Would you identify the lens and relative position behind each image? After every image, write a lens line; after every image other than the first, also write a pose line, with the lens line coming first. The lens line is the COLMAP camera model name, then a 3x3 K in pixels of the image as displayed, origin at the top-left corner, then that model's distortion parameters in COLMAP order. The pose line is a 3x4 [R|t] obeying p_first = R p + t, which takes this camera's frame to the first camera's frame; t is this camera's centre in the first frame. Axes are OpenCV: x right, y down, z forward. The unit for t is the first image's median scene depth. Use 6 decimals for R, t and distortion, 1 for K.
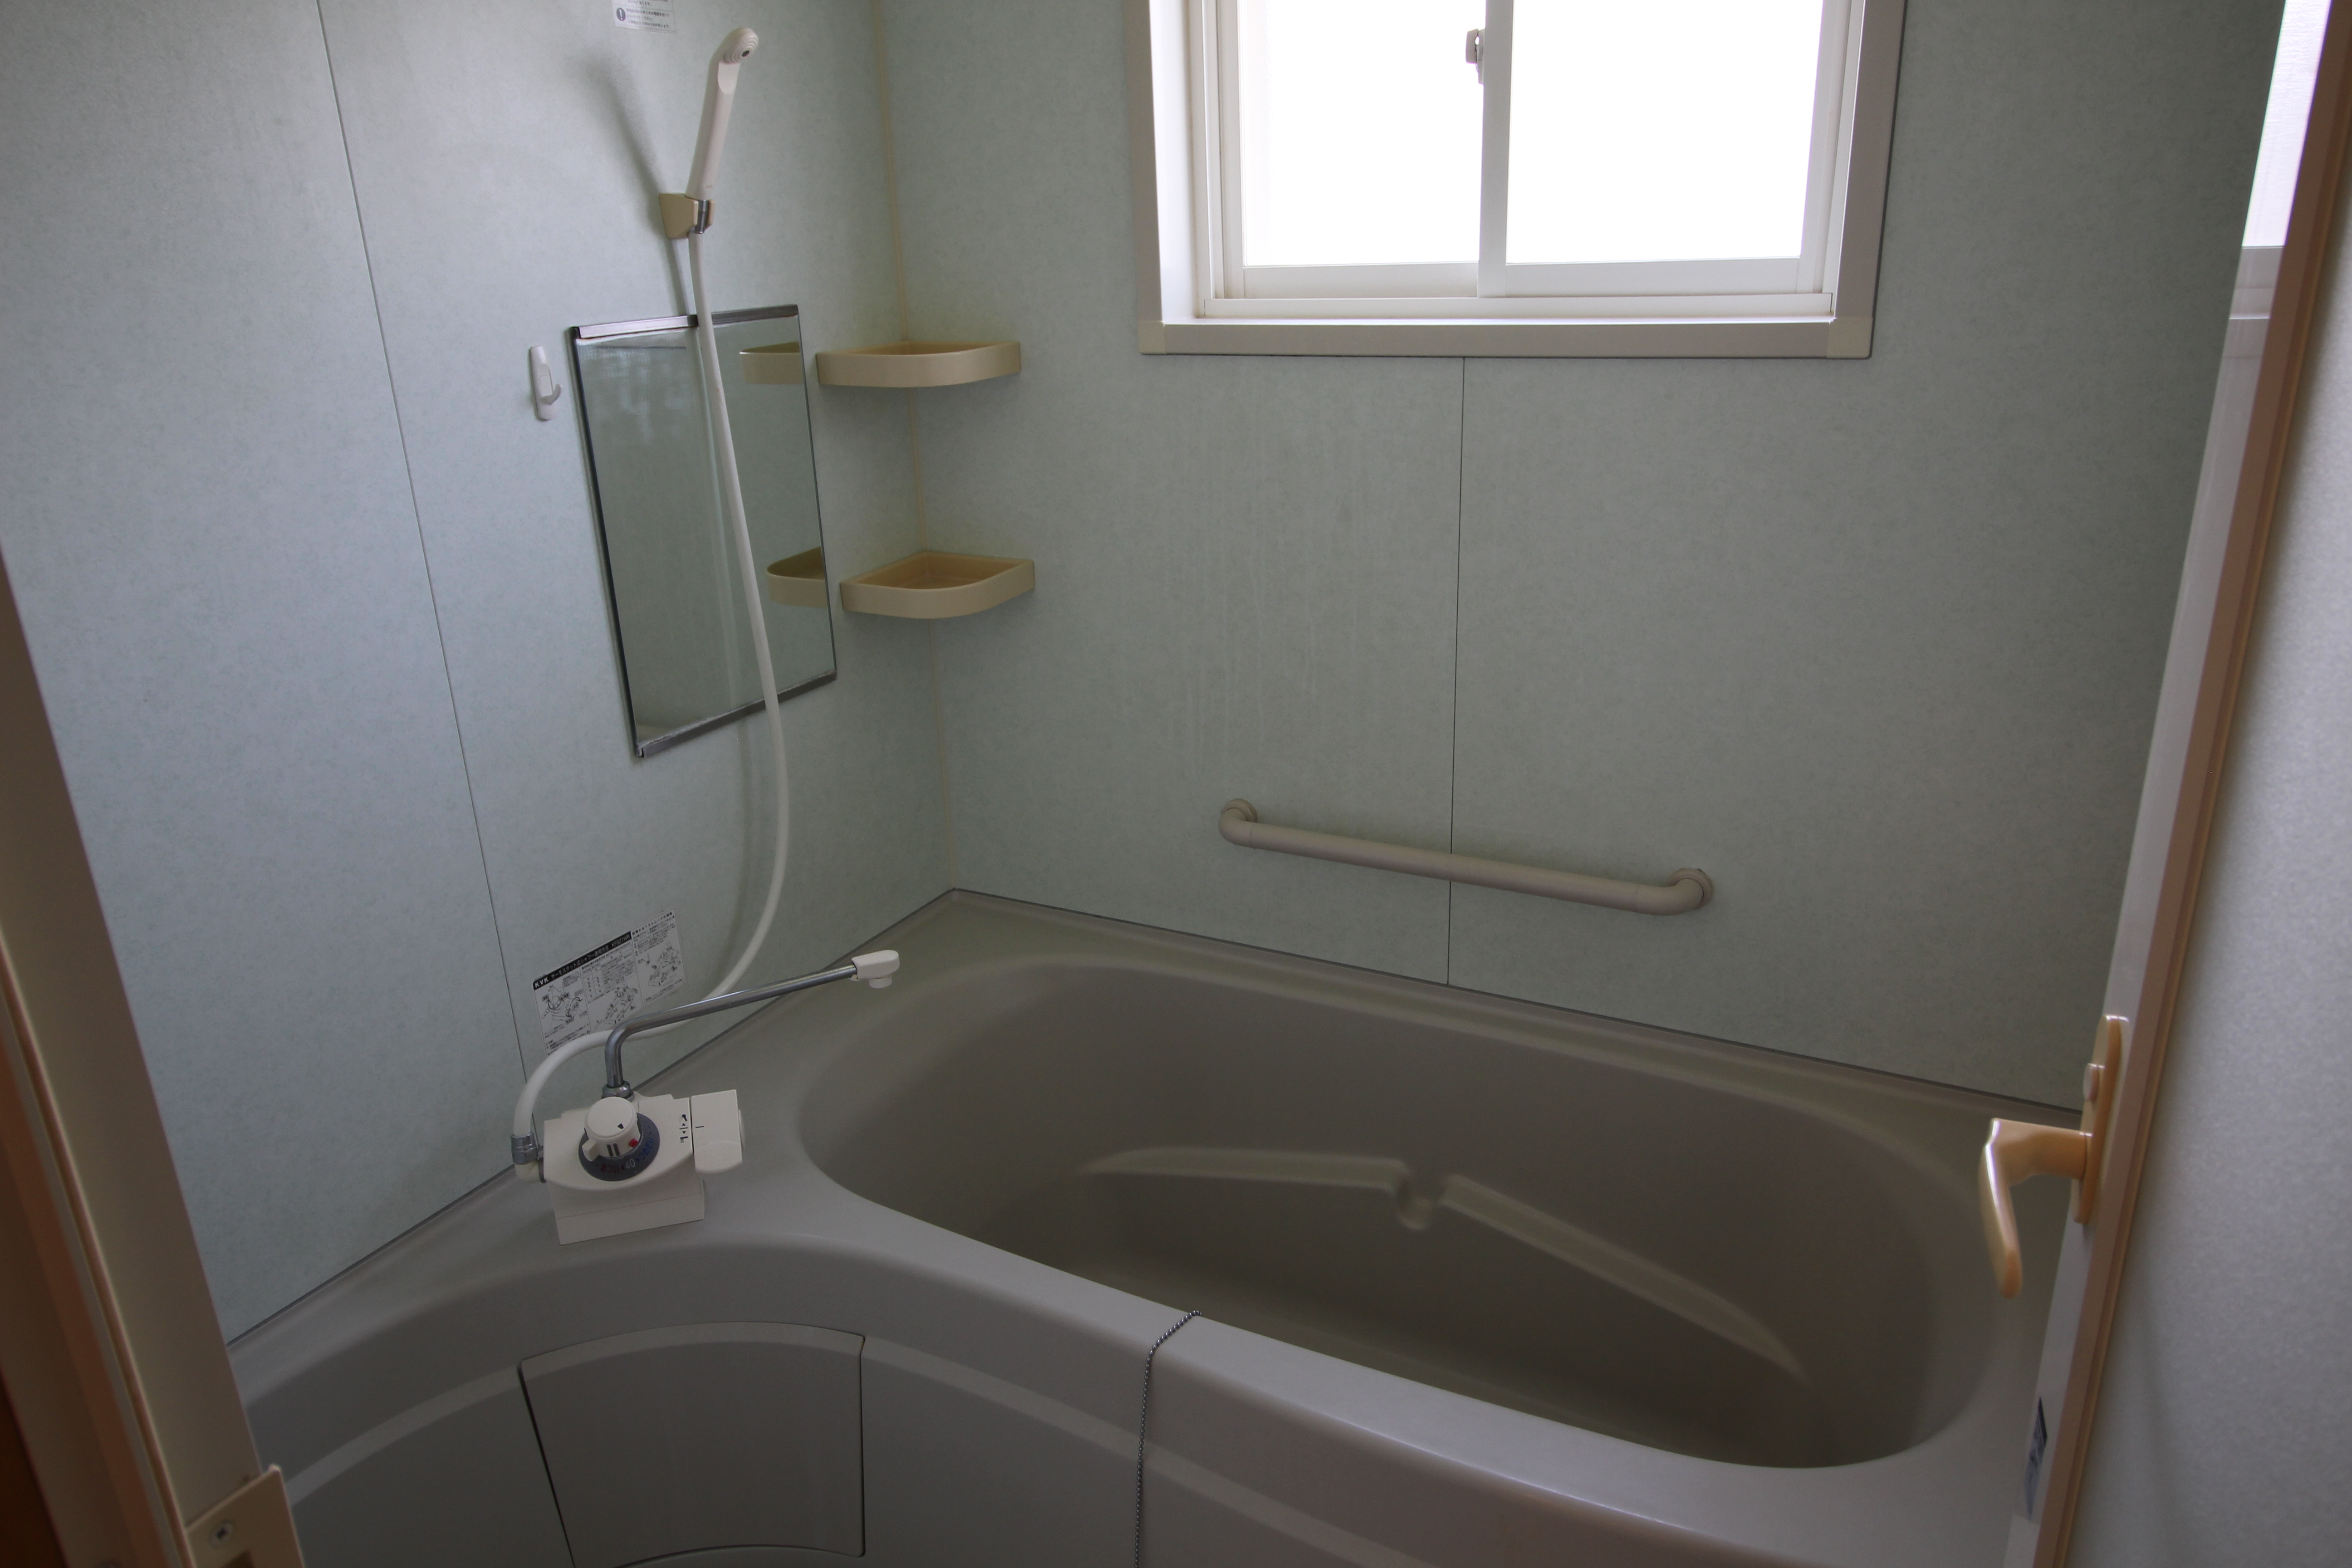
lens RADIAL K [[1573.9, 0, 1175.3], [0, 1573.9, 779.9], [0, 0, 1]] dist [0.011249, -0.010780]
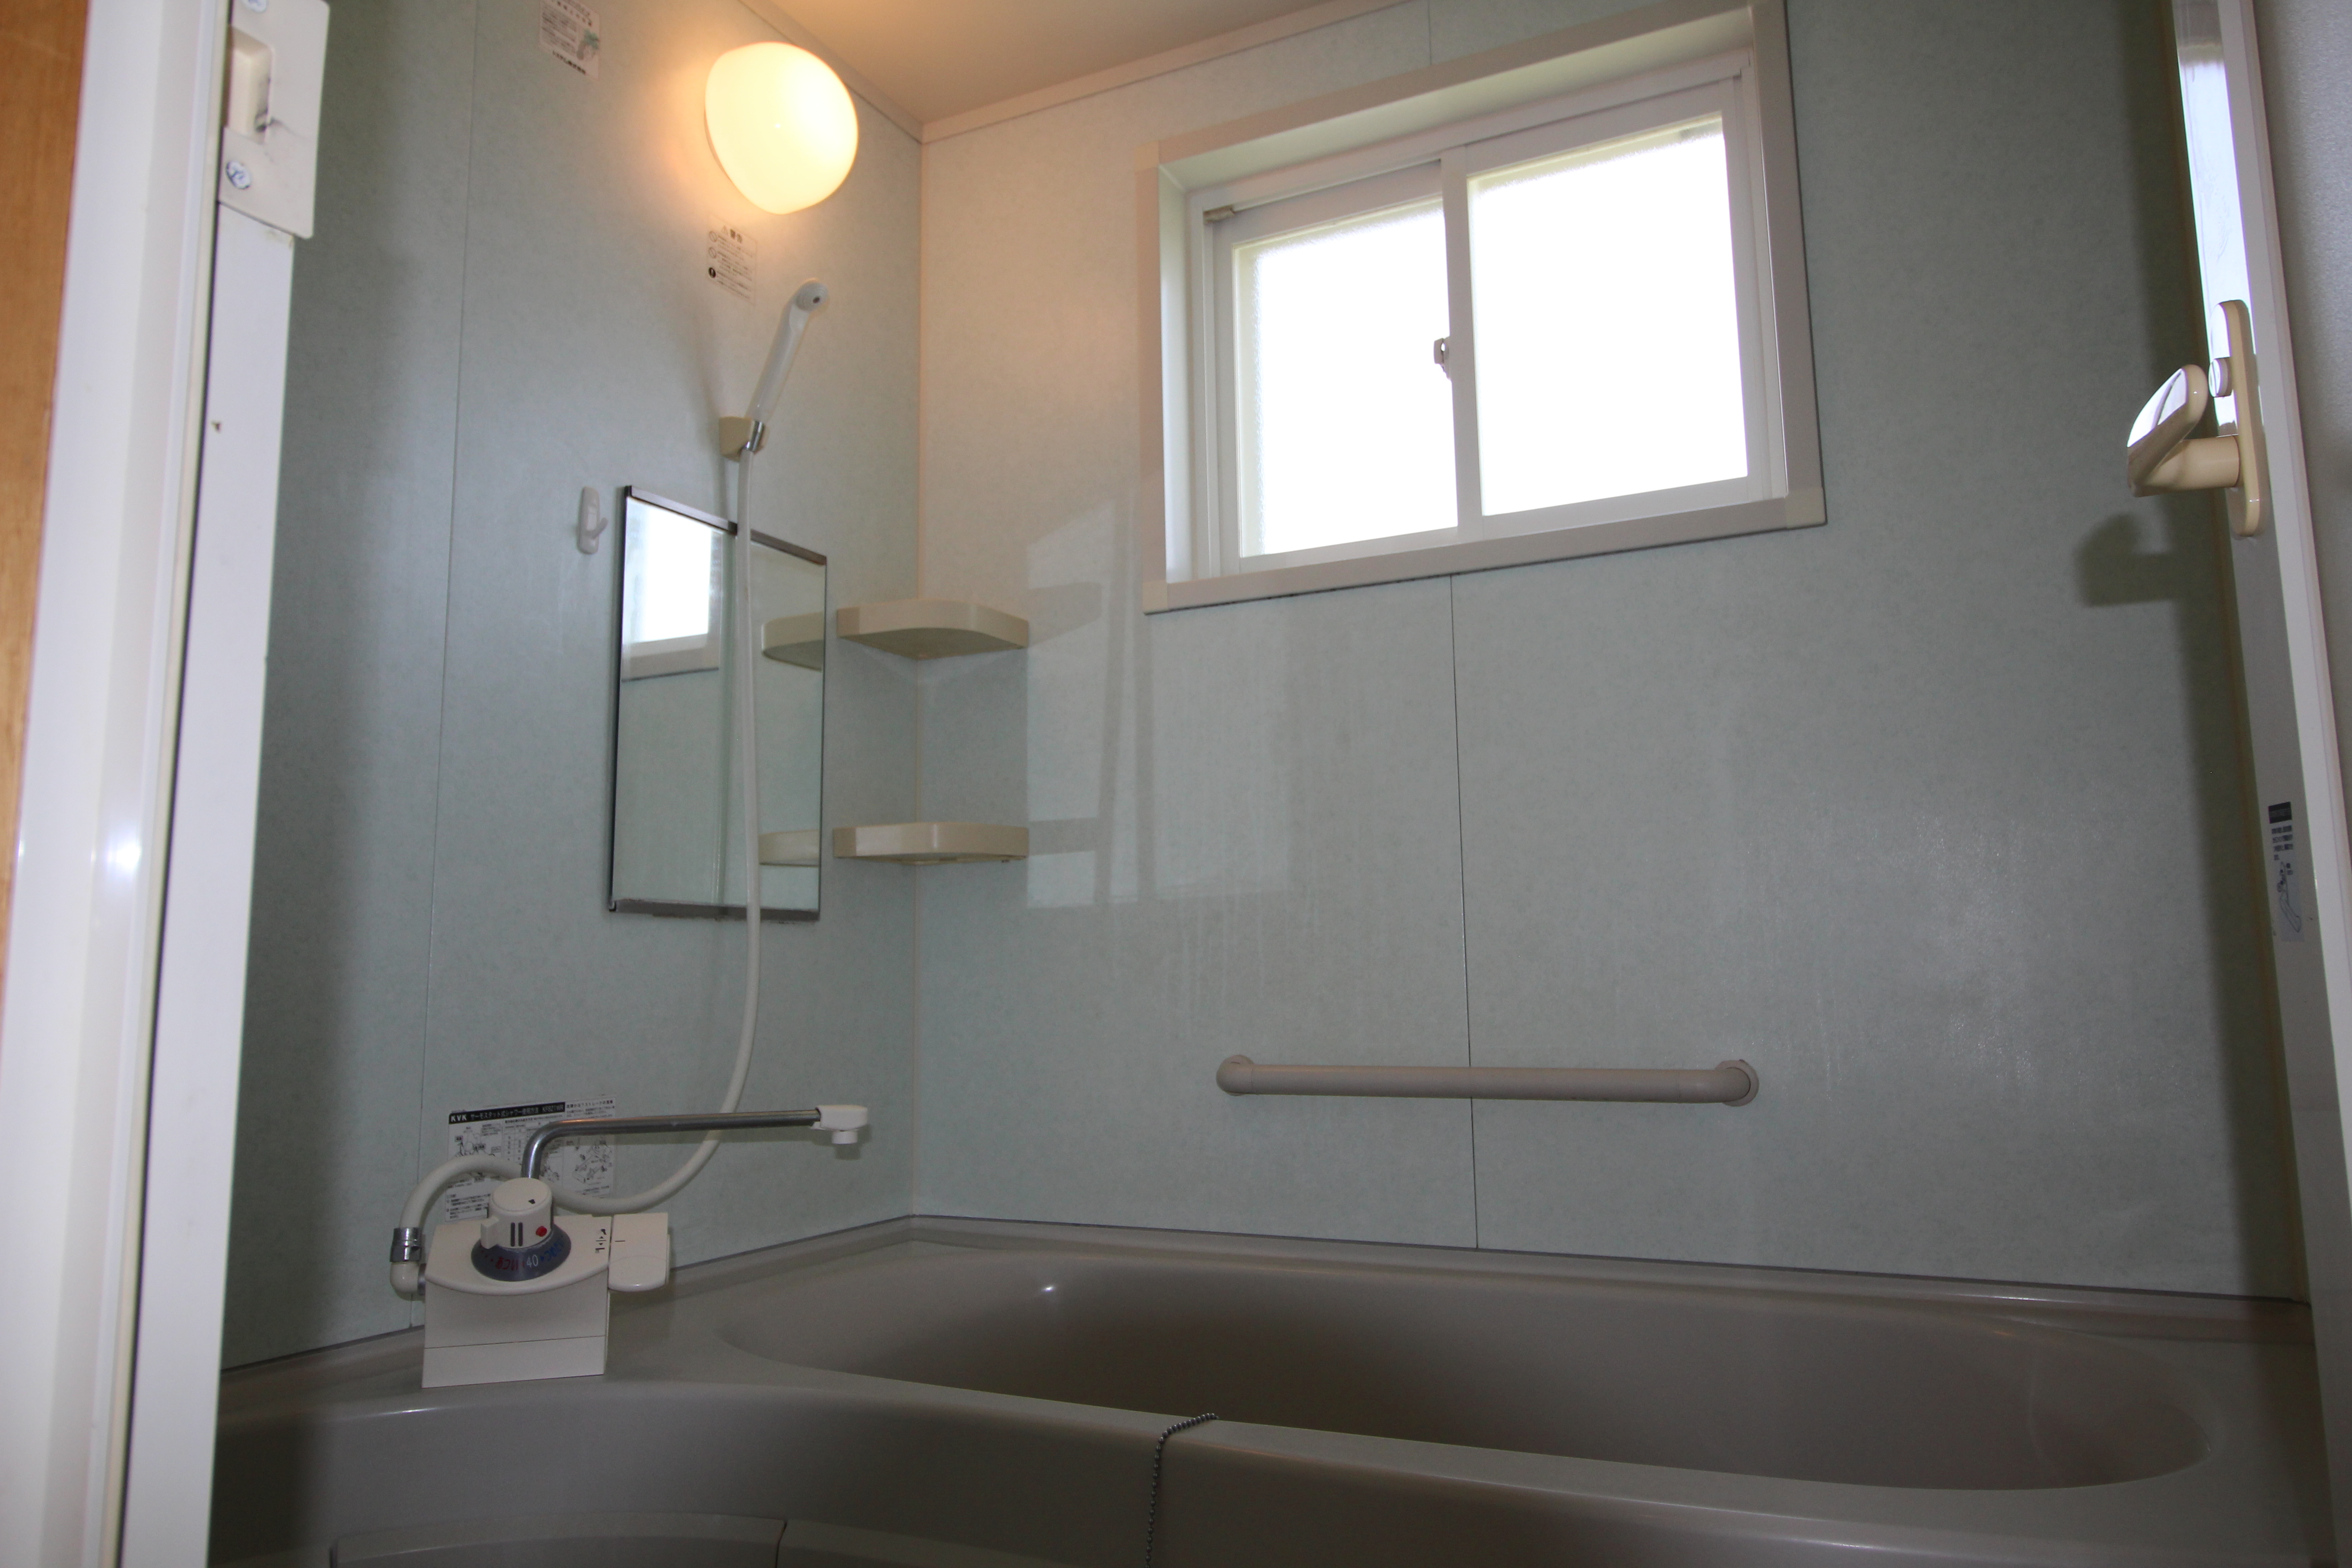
lens RADIAL K [[1573.9, 0, 1176.9], [0, 1573.9, 780.6], [0, 0, 1]] dist [0.011249, -0.010780]
pose [[0.999323, 0.023624, 0.028209, -0.030912], [-0.008143, 0.889652, -0.456566, 0.352087], [-0.035882, 0.456027, 0.889242, 0.116346]]
